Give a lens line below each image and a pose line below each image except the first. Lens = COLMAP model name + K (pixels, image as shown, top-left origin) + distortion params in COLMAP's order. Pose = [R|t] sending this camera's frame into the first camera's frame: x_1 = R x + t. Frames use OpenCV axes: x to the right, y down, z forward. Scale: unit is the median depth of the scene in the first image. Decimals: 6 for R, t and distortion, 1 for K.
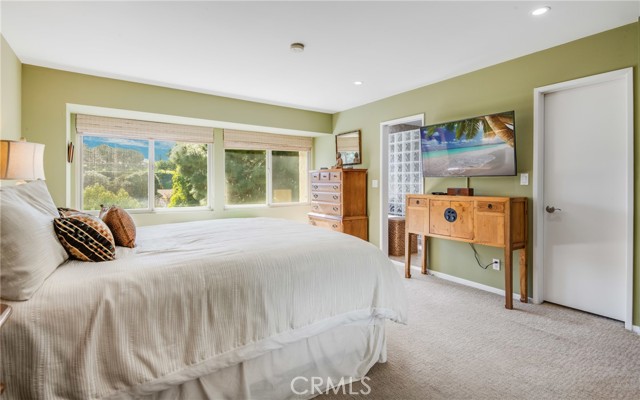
lens RADIAL K [[327.9, 0, 320.0], [0, 327.9, 185.3], [0, 0, 1]] dist [-0.005126, -0.009605]
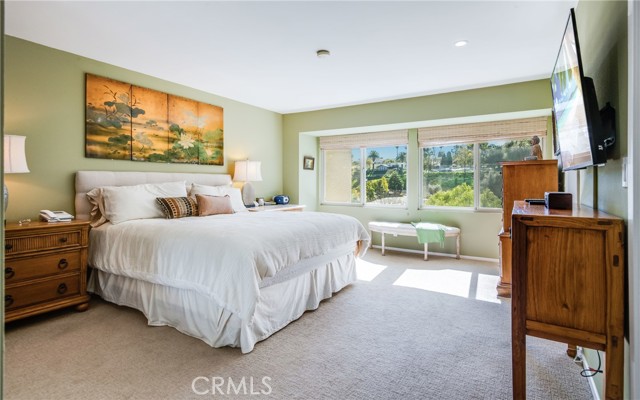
lens RADIAL K [[331.1, 0, 321.6], [0, 331.1, 183.9], [0, 0, 1]] dist [0.016607, -0.002204]
pose [[0.390036, 0.001615, -0.920798, 0.569389], [-0.005889, 0.999982, -0.000741, -0.000380], [0.920781, 0.005712, 0.390039, 0.361732]]
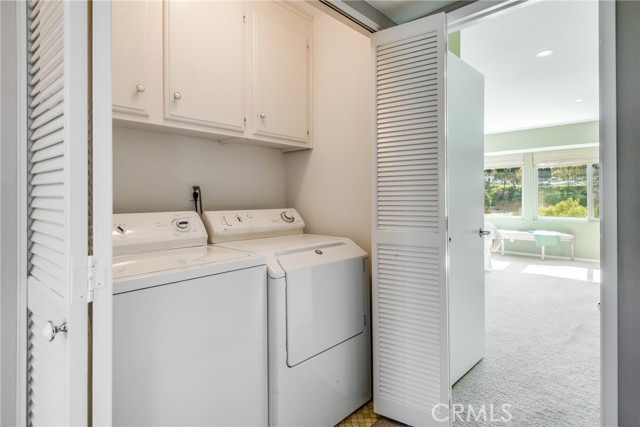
lens RADIAL K [[333.4, 0, 319.5], [0, 333.4, 201.3], [0, 0, 1]] dist [0.003759, 0.000236]
pose [[0.168401, 0.001995, -0.985717, 0.866446], [0.000374, 0.999998, 0.002088, 0.004601], [0.985719, -0.000720, 0.168399, 0.000762]]
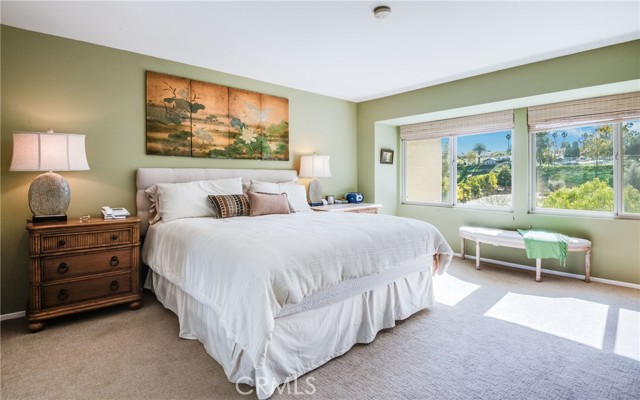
lens RADIAL K [[327.9, 0, 319.6], [0, 327.9, 182.8], [0, 0, 1]] dist [-0.005126, -0.009605]
pose [[0.101362, 0.009768, -0.994802, 0.454049], [-0.003074, 0.999950, 0.009505, -0.001929], [0.994845, 0.002094, 0.101387, 0.475488]]
